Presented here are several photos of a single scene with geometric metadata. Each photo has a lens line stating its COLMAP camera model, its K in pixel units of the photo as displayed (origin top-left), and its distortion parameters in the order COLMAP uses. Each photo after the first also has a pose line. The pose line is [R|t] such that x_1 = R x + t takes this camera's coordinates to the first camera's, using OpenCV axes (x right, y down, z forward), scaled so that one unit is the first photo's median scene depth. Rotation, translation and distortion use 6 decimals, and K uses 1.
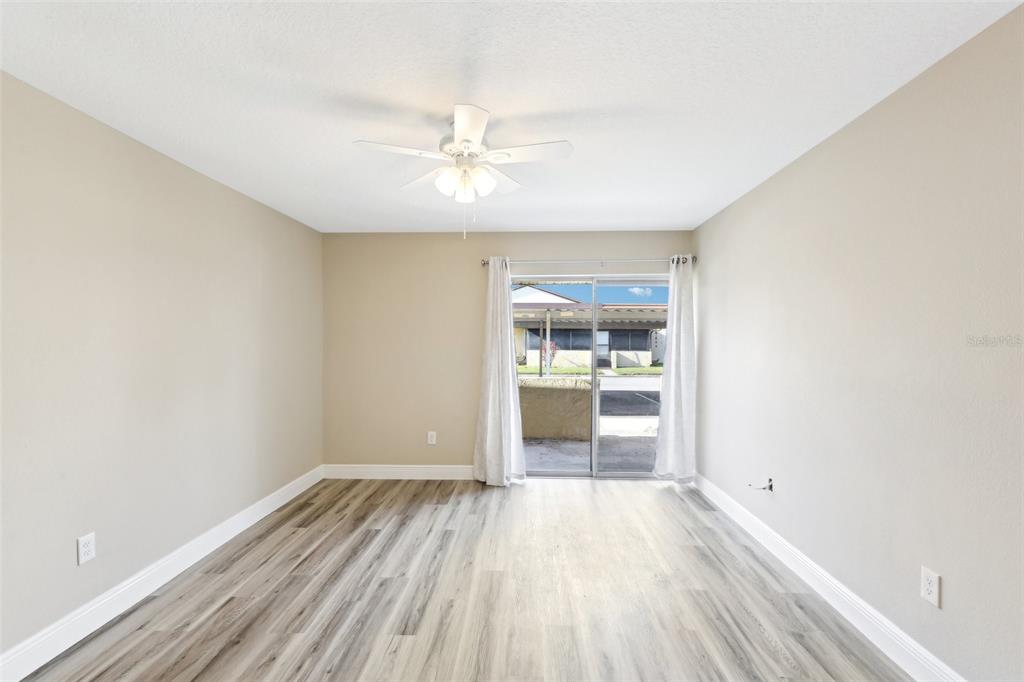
lens RADIAL K [[473.0, 0, 506.0], [0, 473.0, 346.6], [0, 0, 1]] dist [-0.004525, 0.000917]
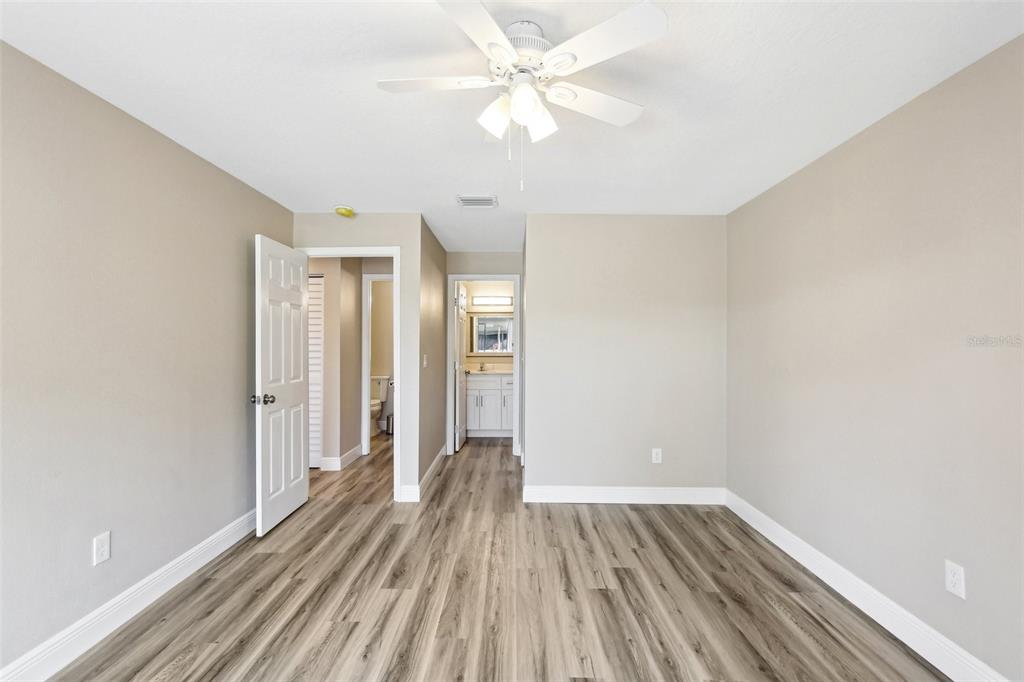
lens RADIAL K [[473.0, 0, 506.0], [0, 473.0, 346.6], [0, 0, 1]] dist [-0.004525, 0.000917]
pose [[-0.999519, -0.001548, -0.030983, -0.026705], [-0.002065, 0.999859, 0.016654, -0.004111], [0.030953, 0.016710, -0.999381, 1.050841]]
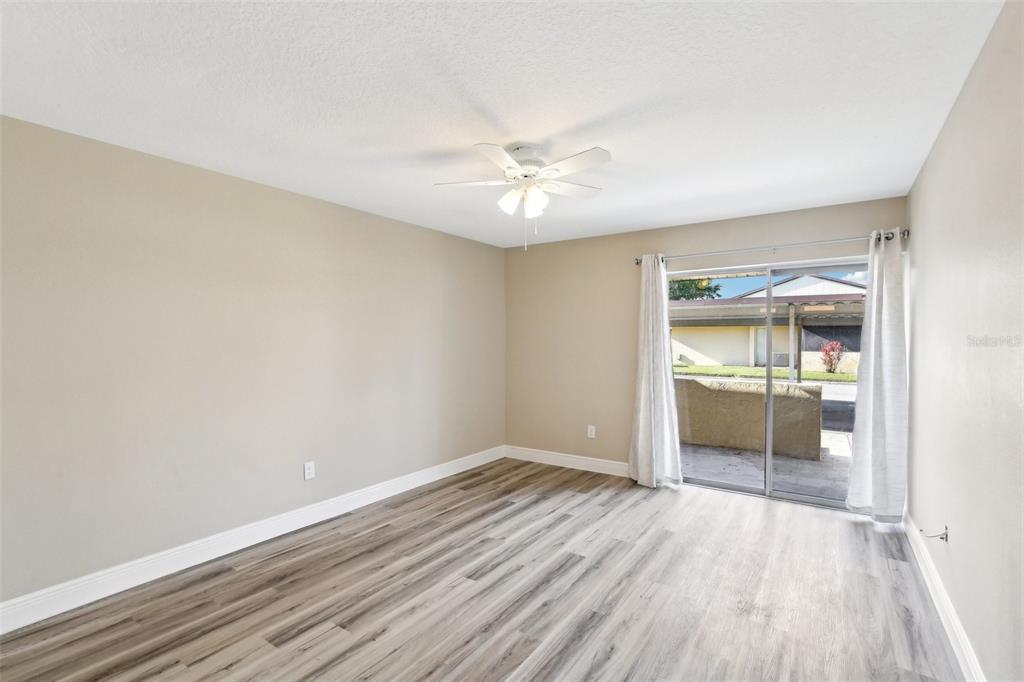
lens RADIAL K [[473.0, 0, 506.0], [0, 473.0, 346.6], [0, 0, 1]] dist [-0.004525, 0.000917]
pose [[0.844957, 0.006355, -0.534797, 0.297020], [-0.006129, 0.999979, 0.002199, 0.001817], [0.534799, 0.001420, 0.844978, 0.006231]]
